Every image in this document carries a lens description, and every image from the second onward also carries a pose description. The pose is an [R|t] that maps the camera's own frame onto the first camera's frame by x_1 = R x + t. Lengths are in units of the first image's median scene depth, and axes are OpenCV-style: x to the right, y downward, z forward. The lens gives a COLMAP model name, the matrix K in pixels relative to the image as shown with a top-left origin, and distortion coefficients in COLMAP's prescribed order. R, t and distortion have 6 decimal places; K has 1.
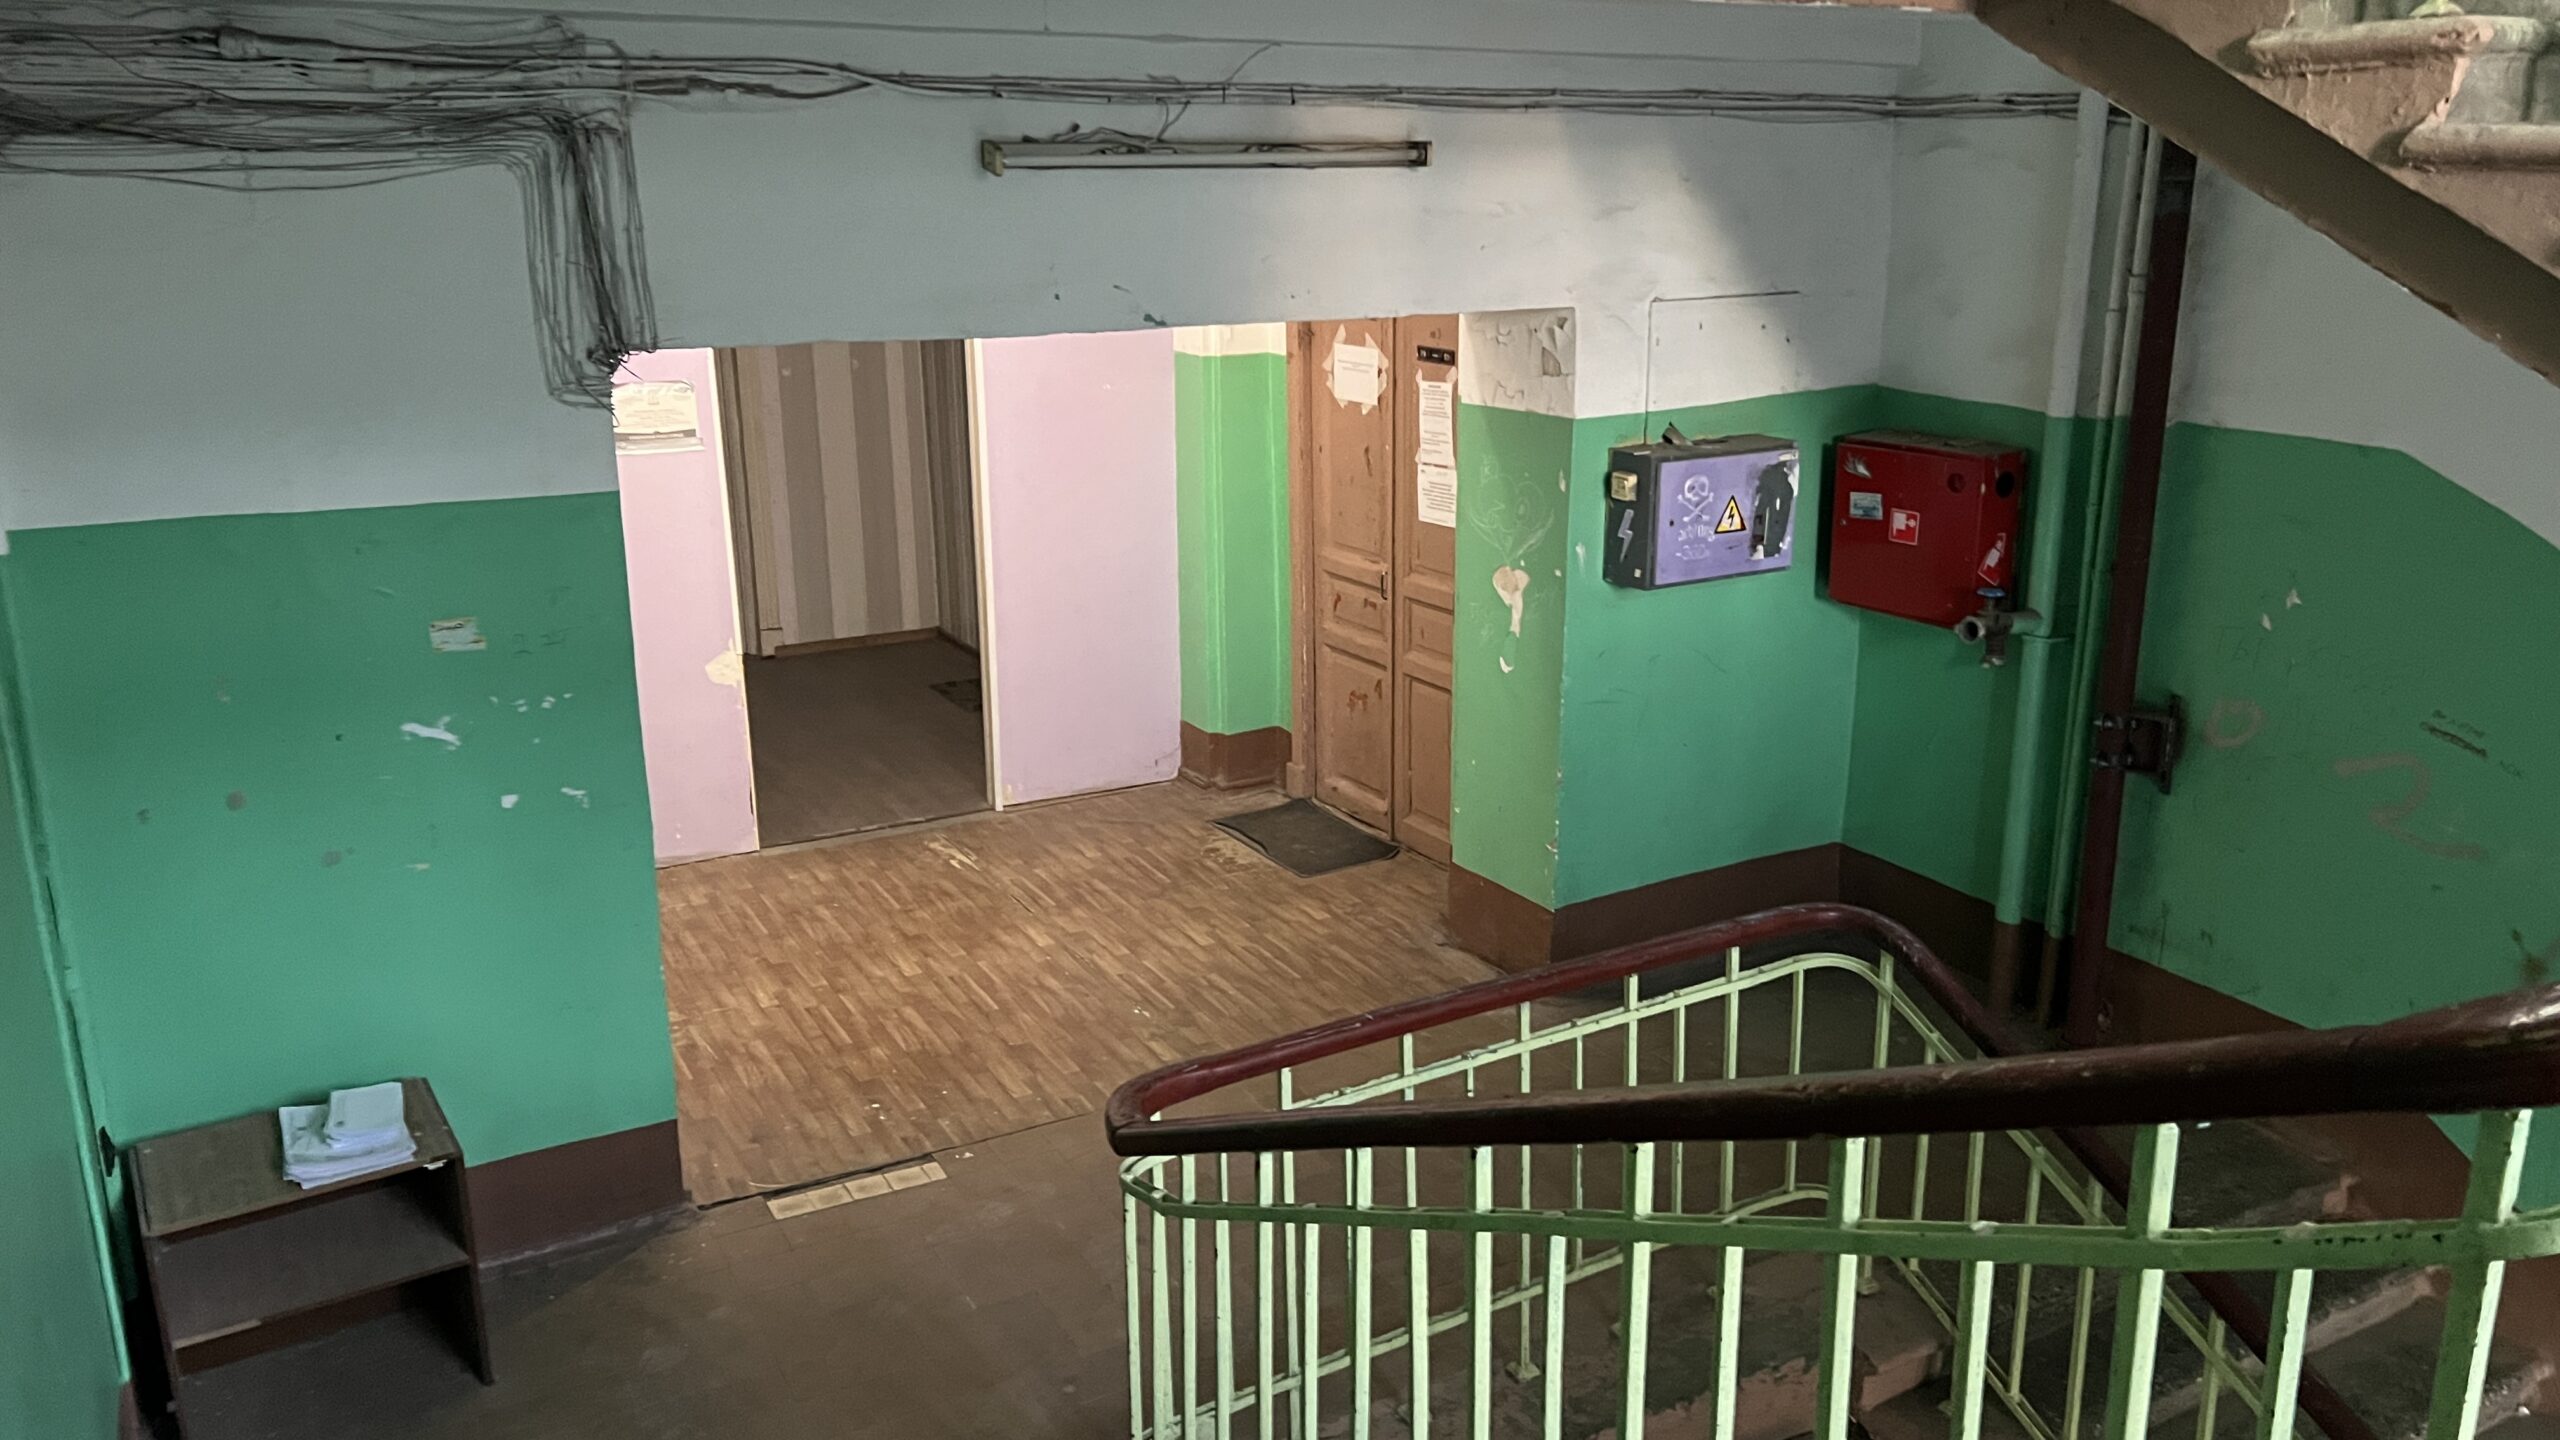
lens RADIAL K [[1905.0, 0, 1273.9], [0, 1905.0, 733.1], [0, 0, 1]] dist [0.096949, -0.161095]
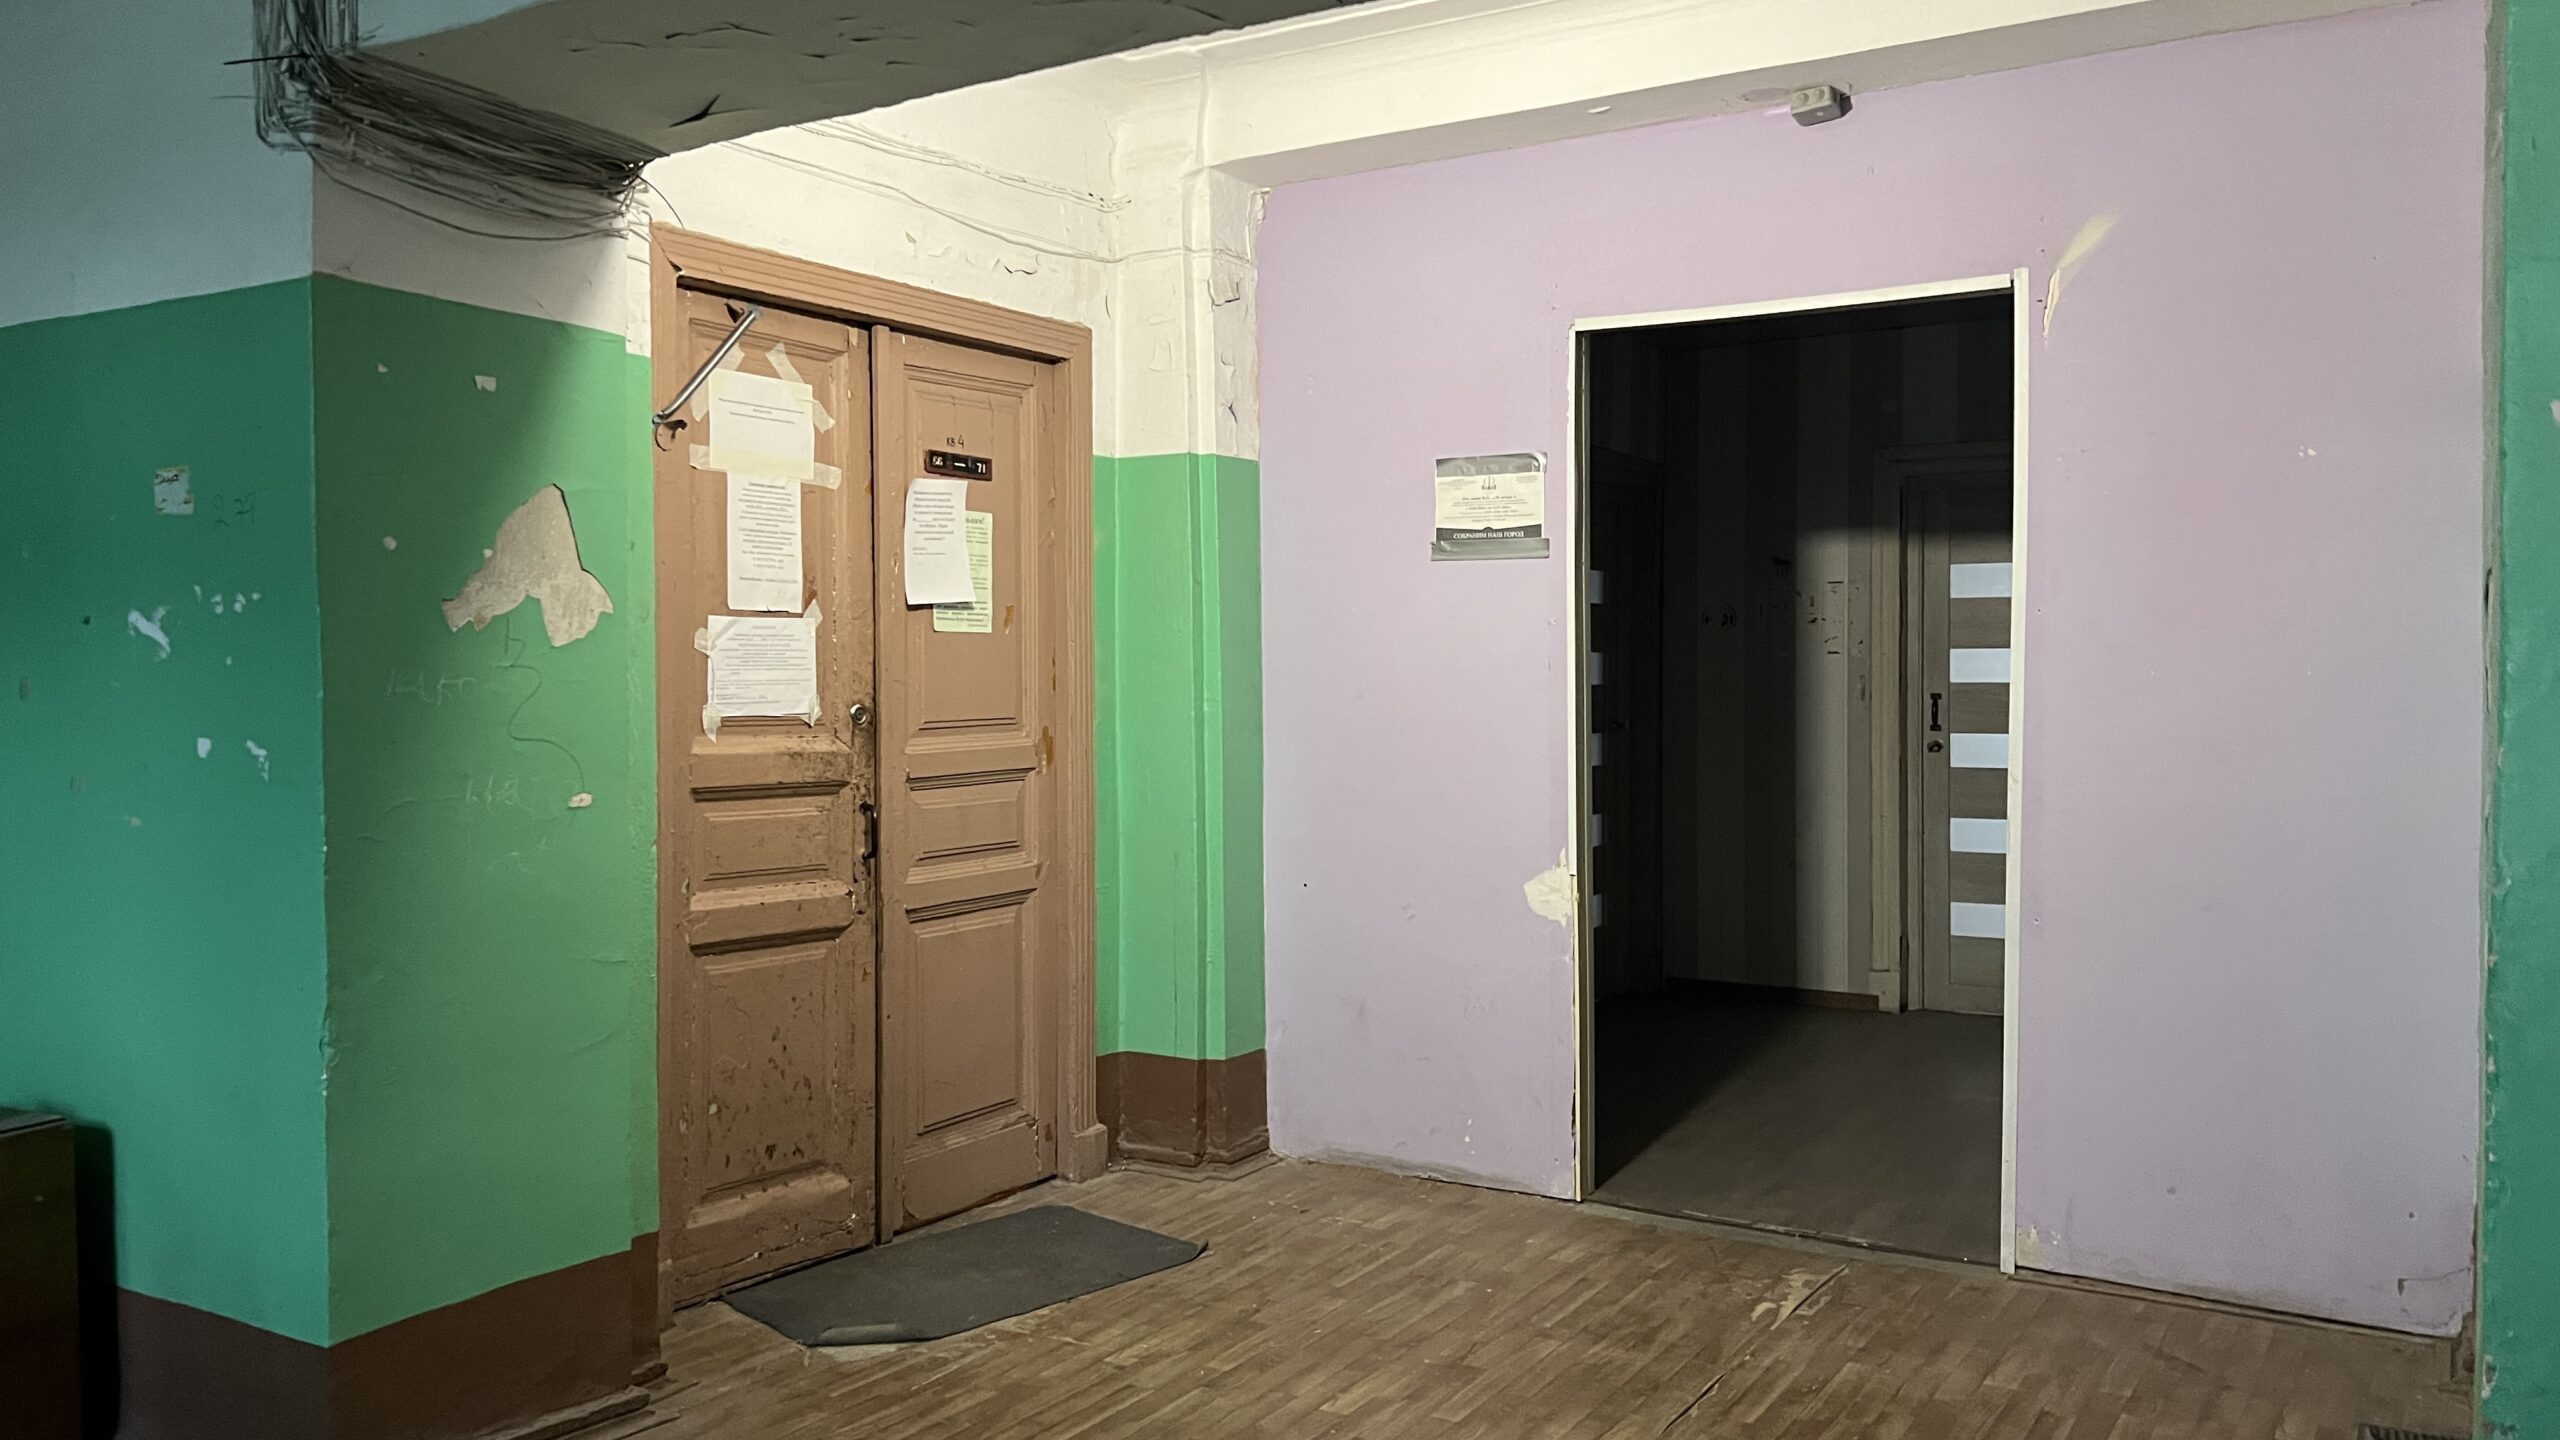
lens RADIAL K [[1922.0, 0, 1271.6], [0, 1922.0, 697.5], [0, 0, 1]] dist [0.109823, -0.171060]
pose [[0.493793, 0.018610, -0.869380, 0.289135], [-0.248510, 0.961095, -0.120576, 0.005972], [0.833313, 0.275590, 0.479207, 0.731633]]
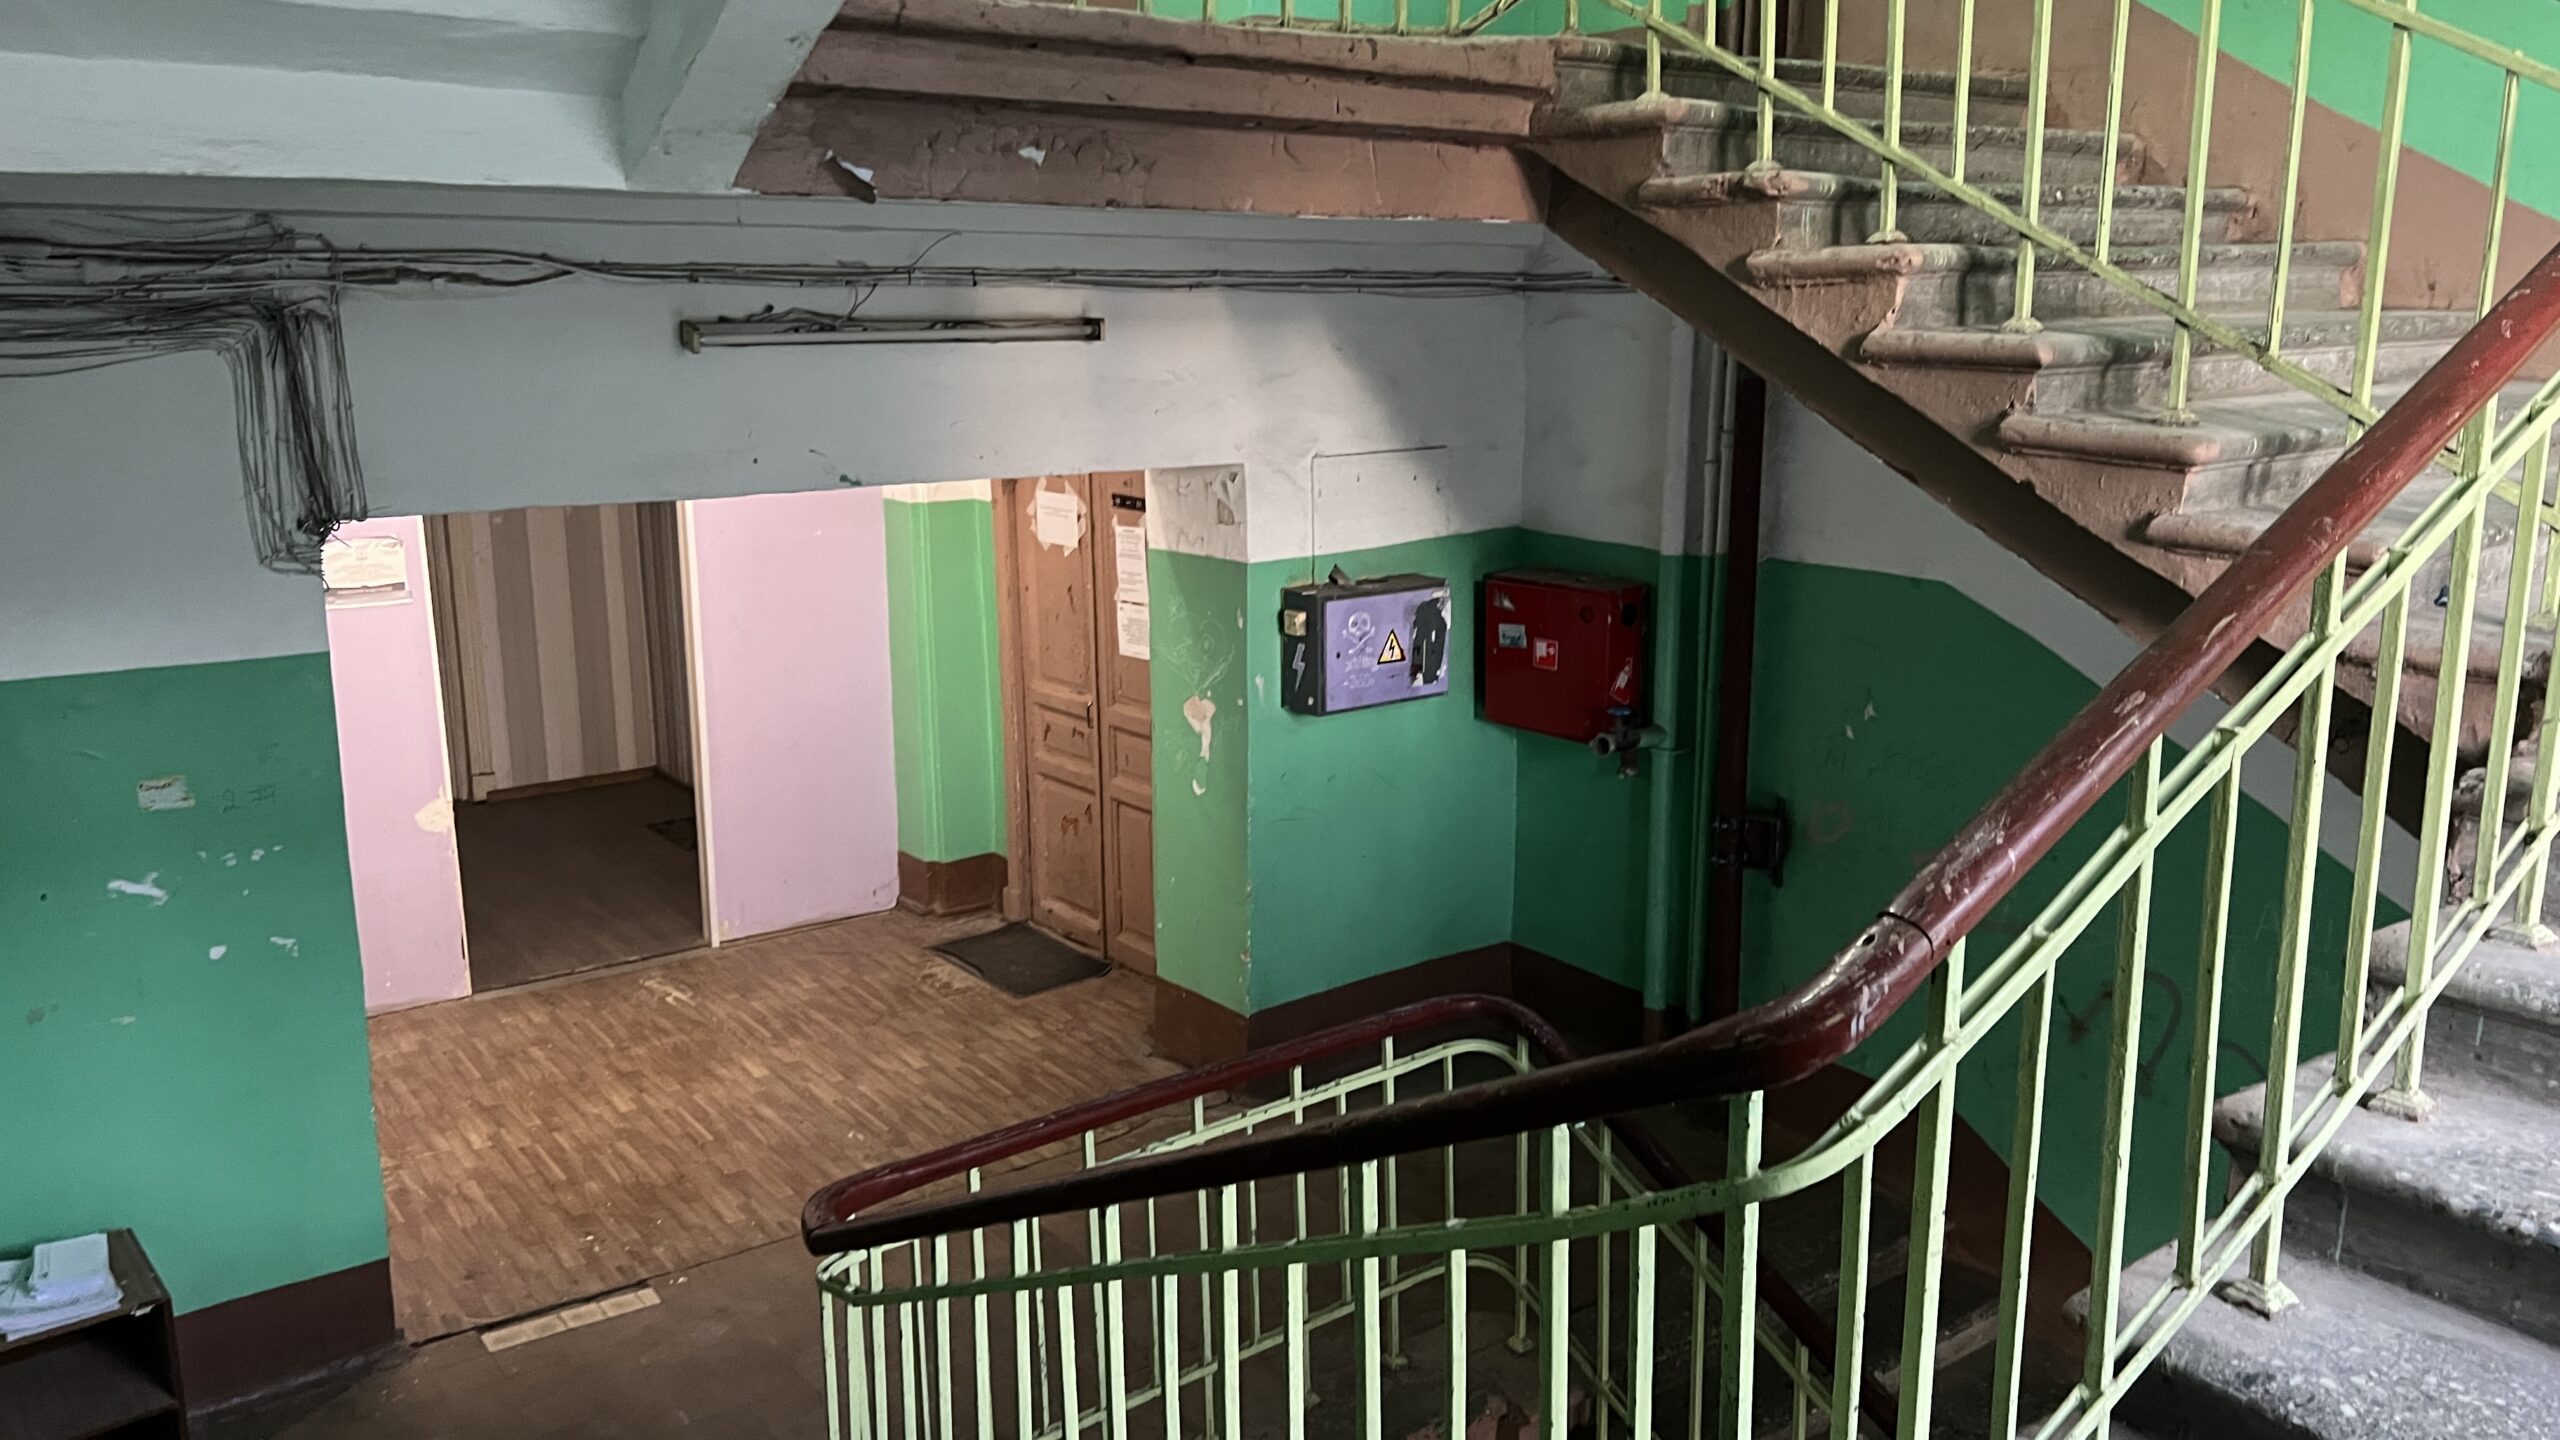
lens RADIAL K [[1911.9, 0, 1257.0], [0, 1911.9, 723.9], [0, 0, 1]] dist [0.035555, -0.042422]
pose [[0.991785, -0.026607, 0.125118, 0.023295], [0.035184, 0.997142, -0.066853, 0.001158], [-0.122982, 0.070706, 0.989887, -0.075594]]
